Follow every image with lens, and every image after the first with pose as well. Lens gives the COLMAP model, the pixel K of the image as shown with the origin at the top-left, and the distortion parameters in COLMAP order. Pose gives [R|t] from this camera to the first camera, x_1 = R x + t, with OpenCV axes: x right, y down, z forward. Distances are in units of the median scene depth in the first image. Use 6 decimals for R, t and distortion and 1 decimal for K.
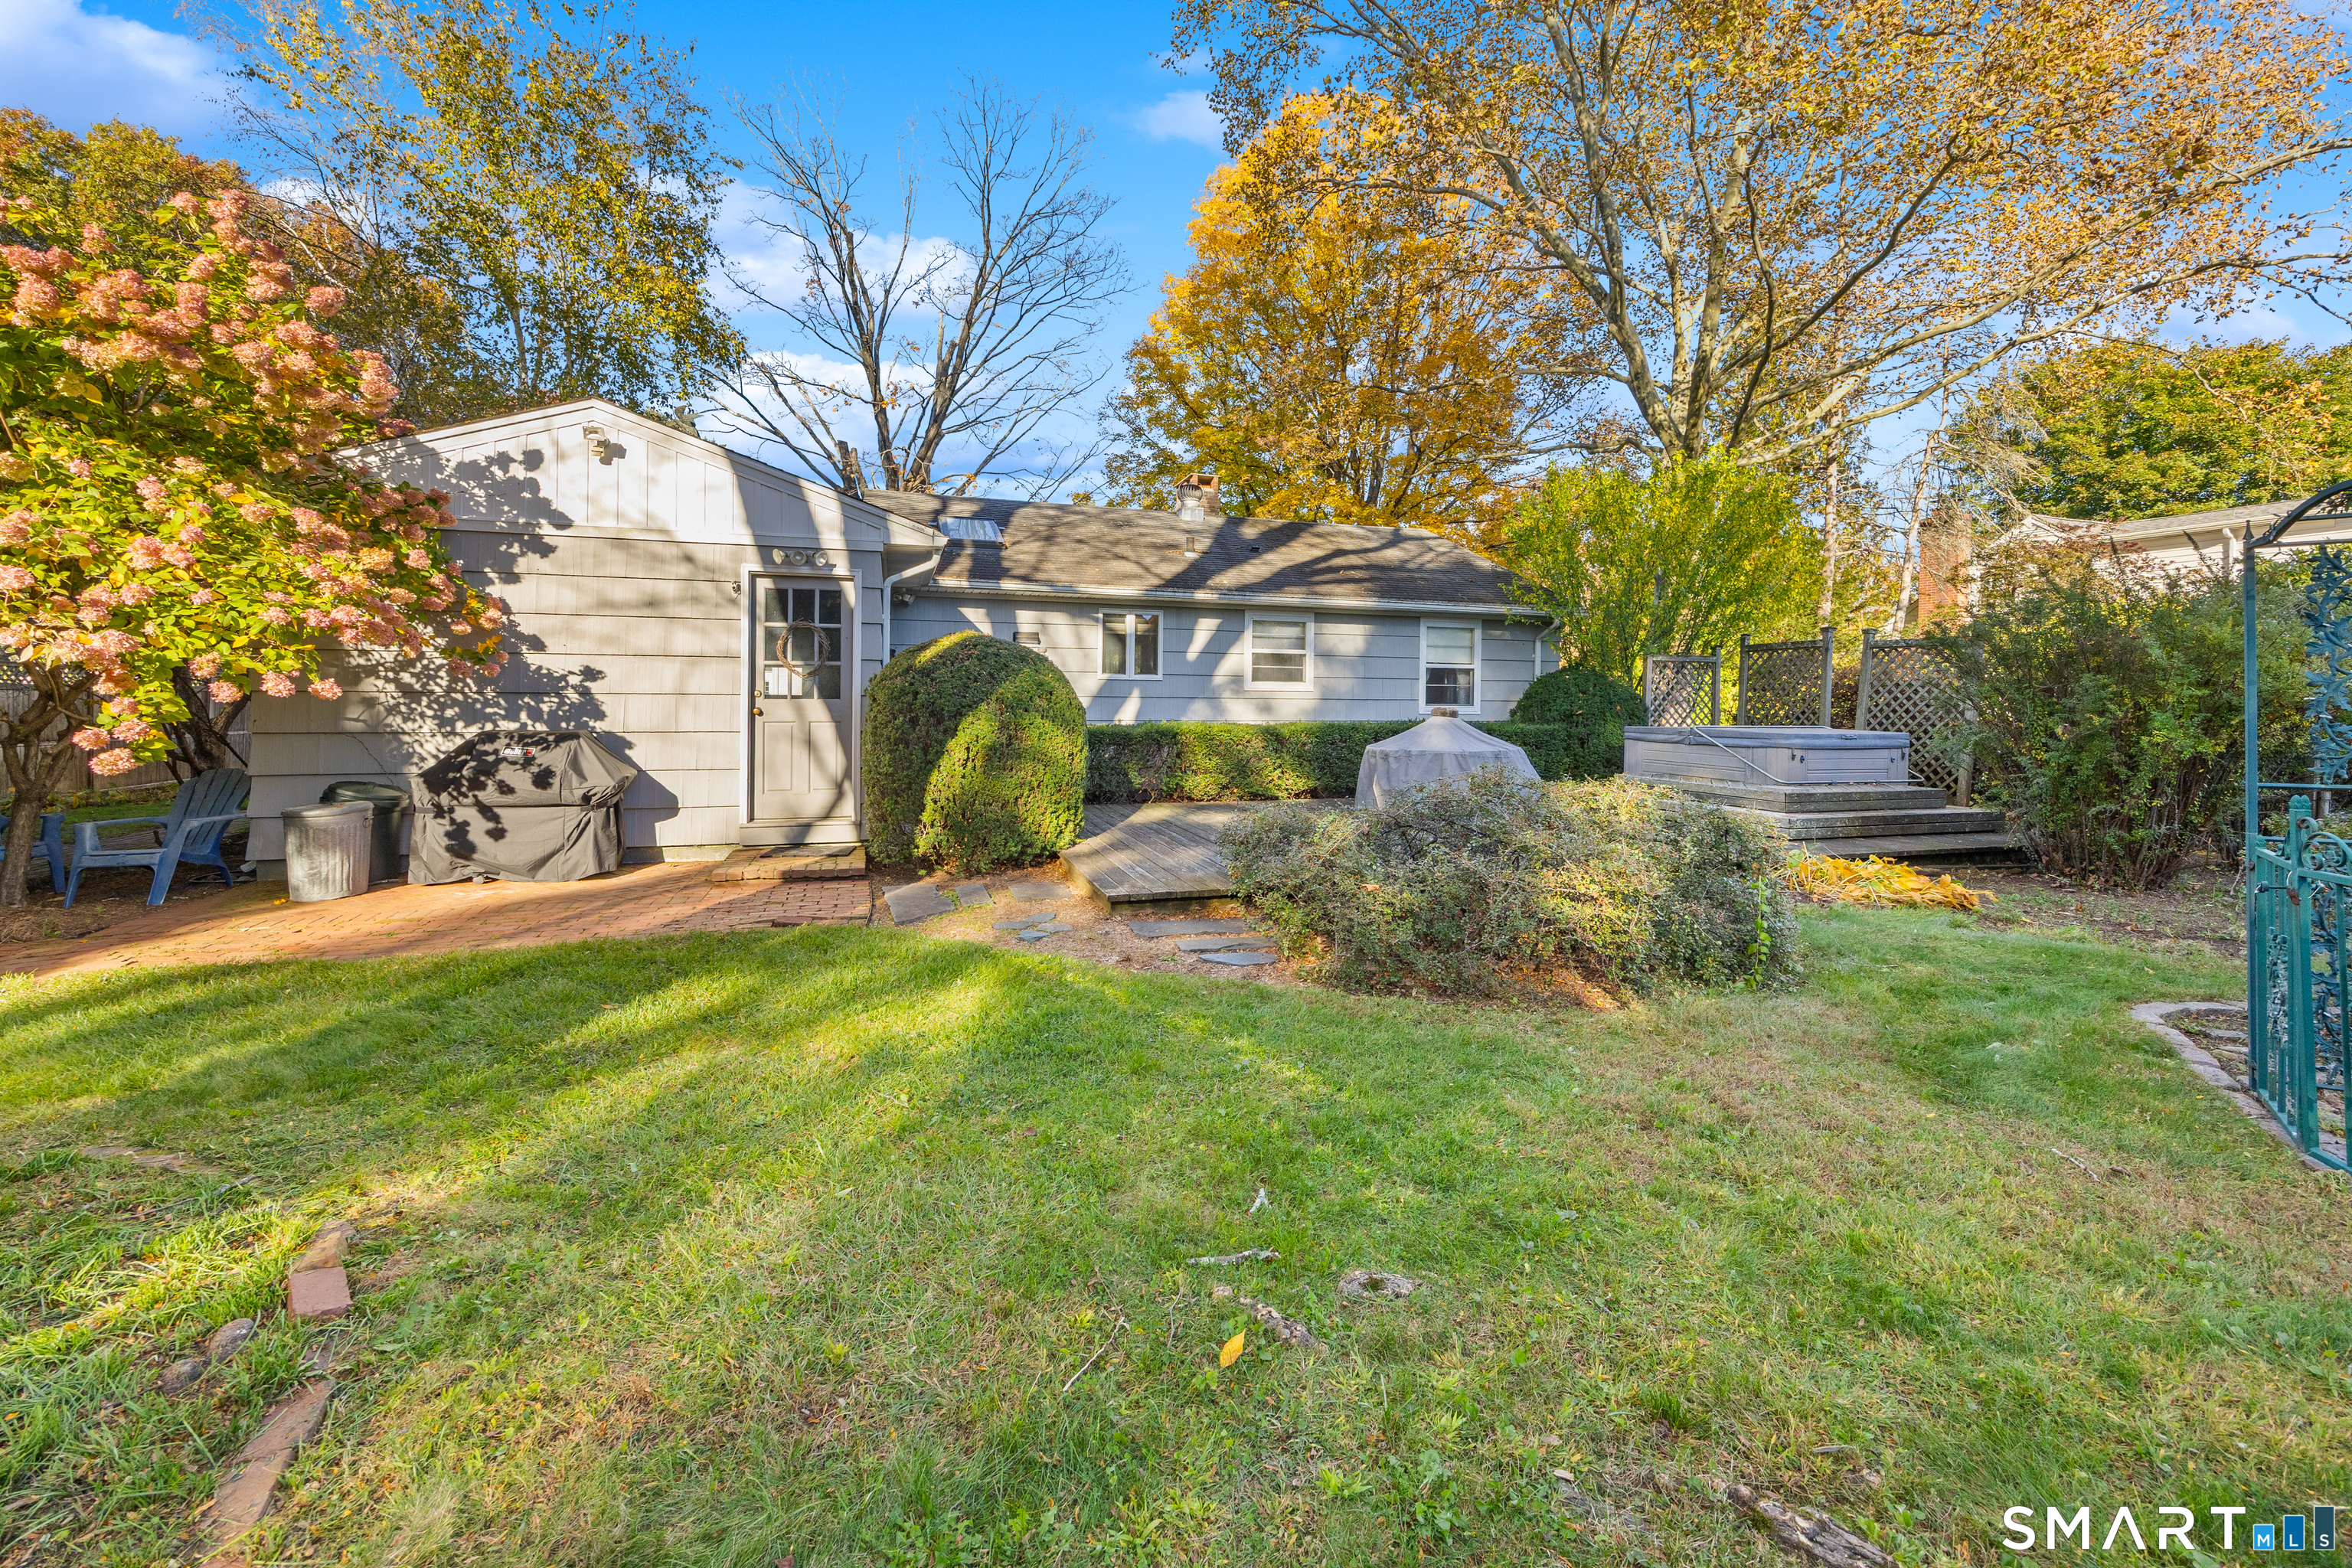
lens RADIAL K [[963.9, 0, 1160.6], [0, 963.9, 700.0], [0, 0, 1]] dist [0.000259, 0.000019]
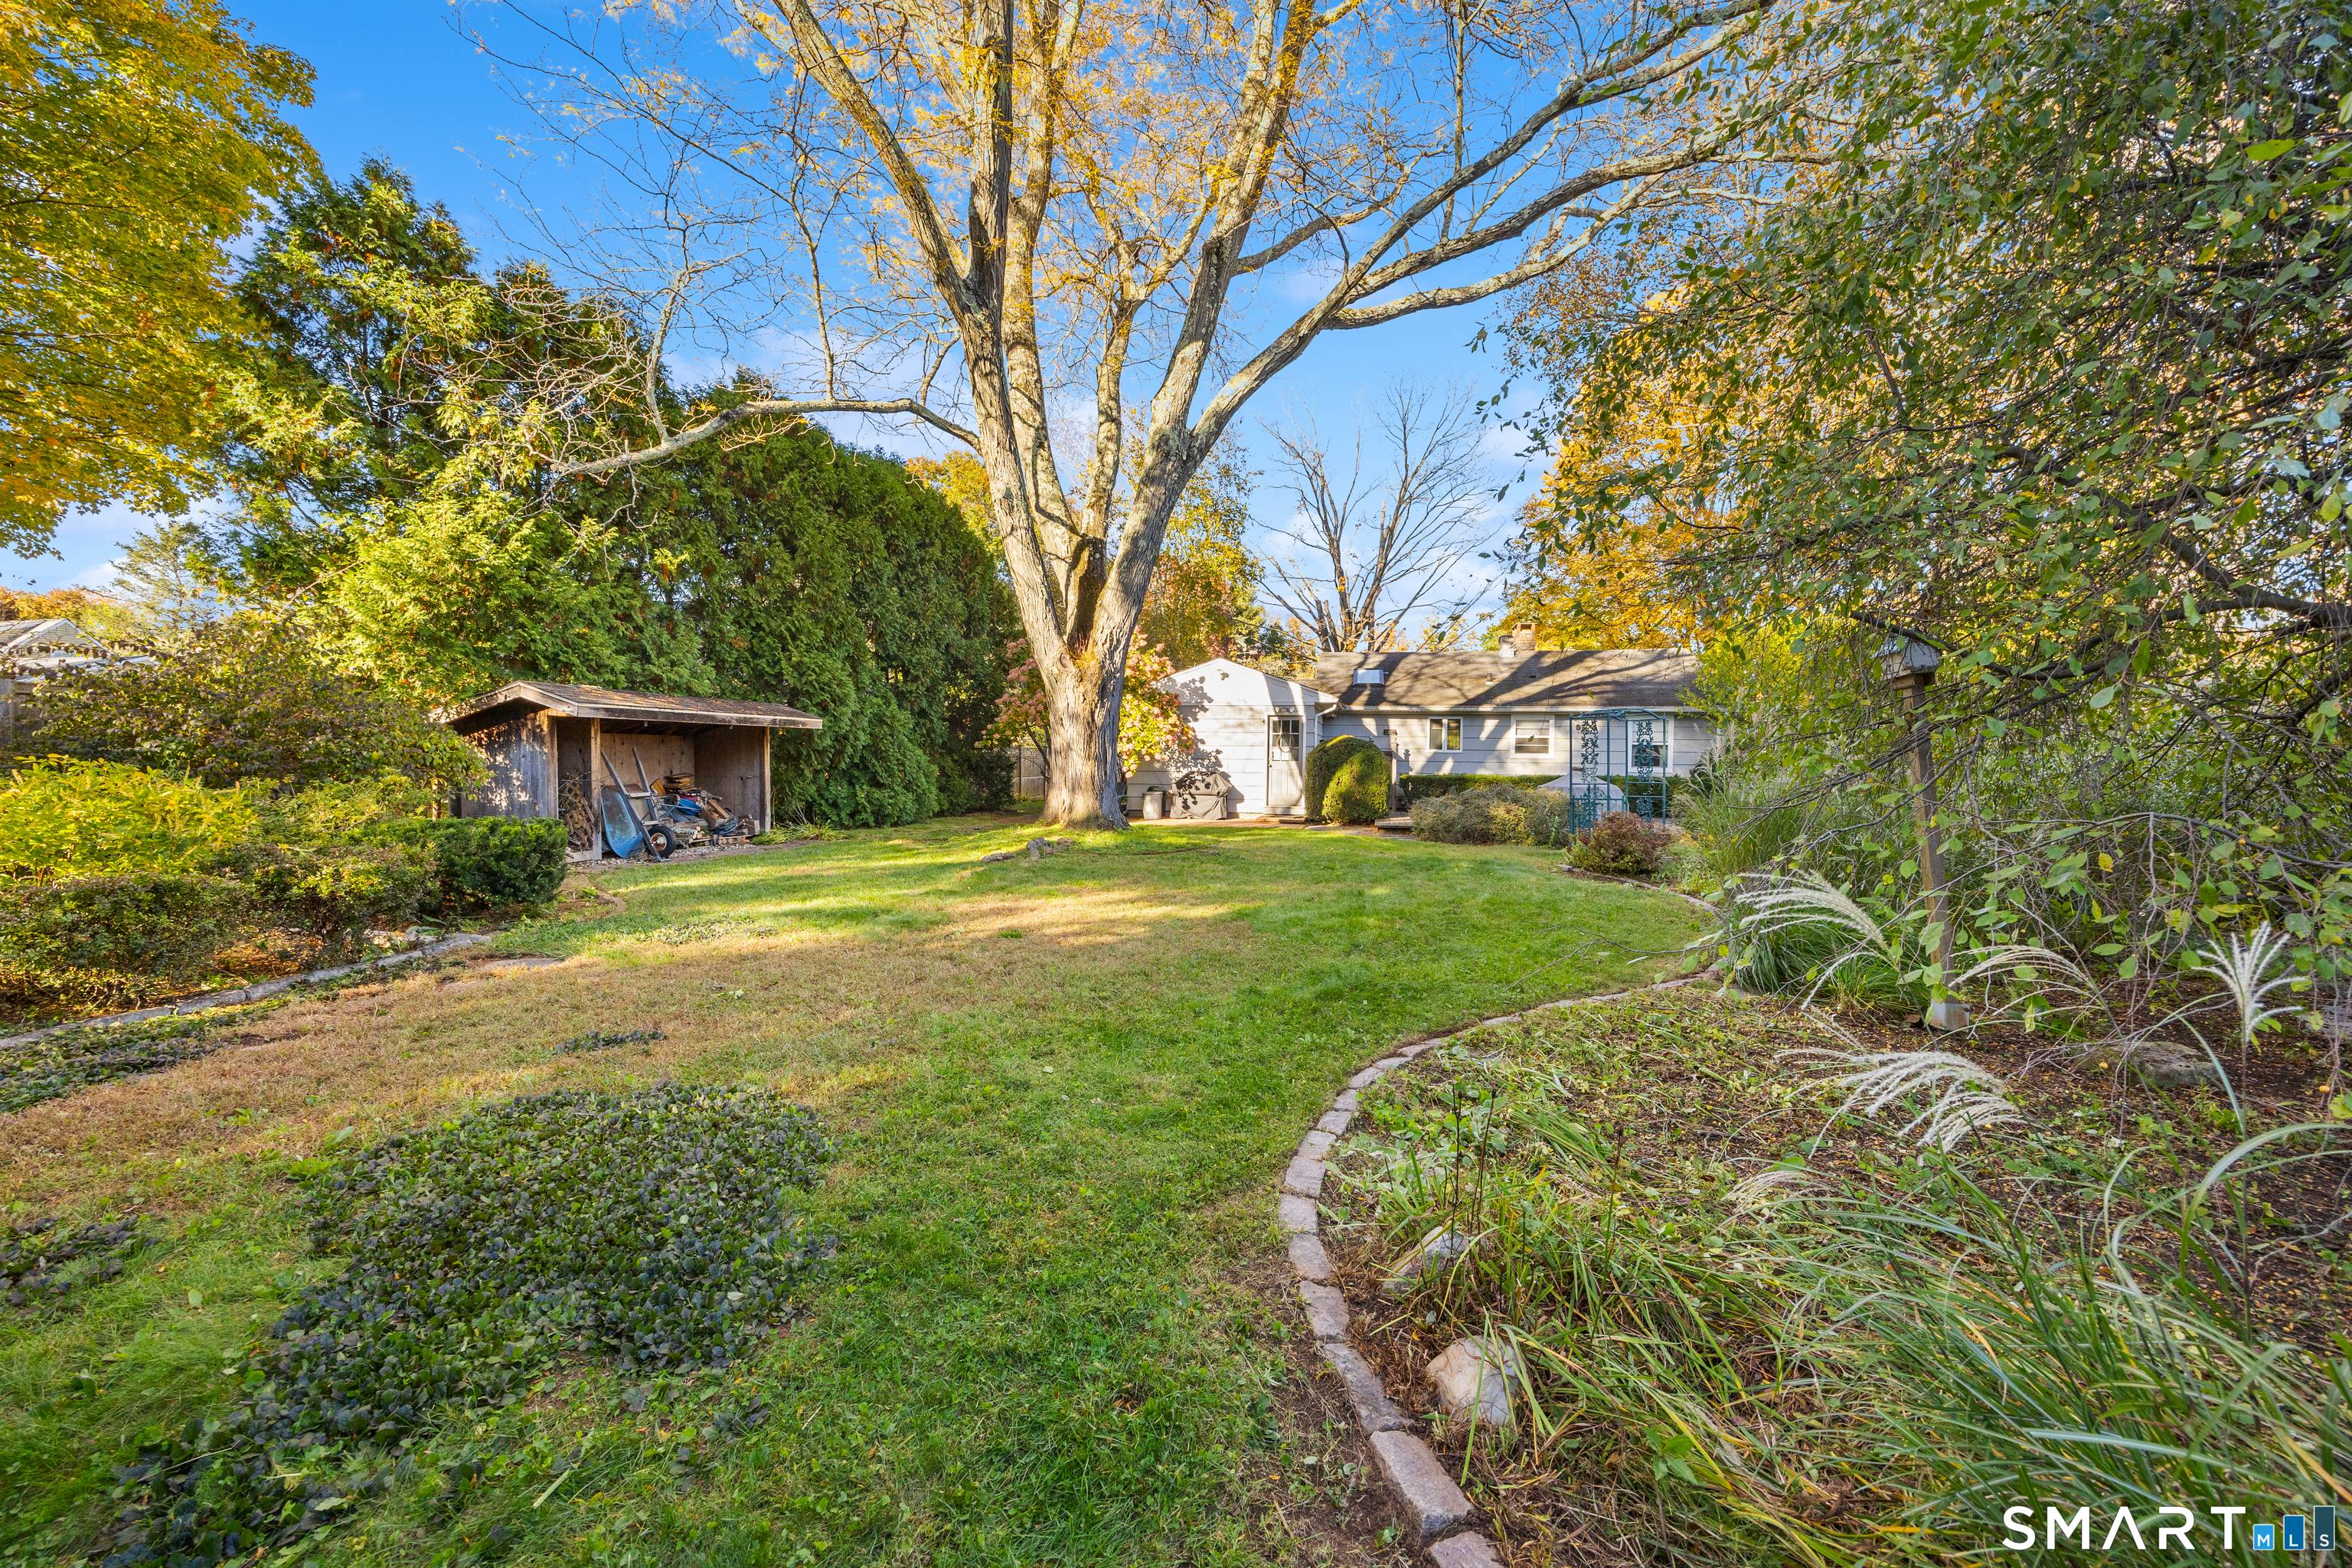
lens RADIAL K [[953.2, 0, 1164.3], [0, 953.2, 765.2], [0, 0, 1]] dist [0.000092, 0.000130]
pose [[0.877404, 0.007562, -0.479693, 0.649205], [-0.005850, 0.999970, 0.005064, -0.000014], [0.479717, -0.001637, 0.877422, -1.610315]]
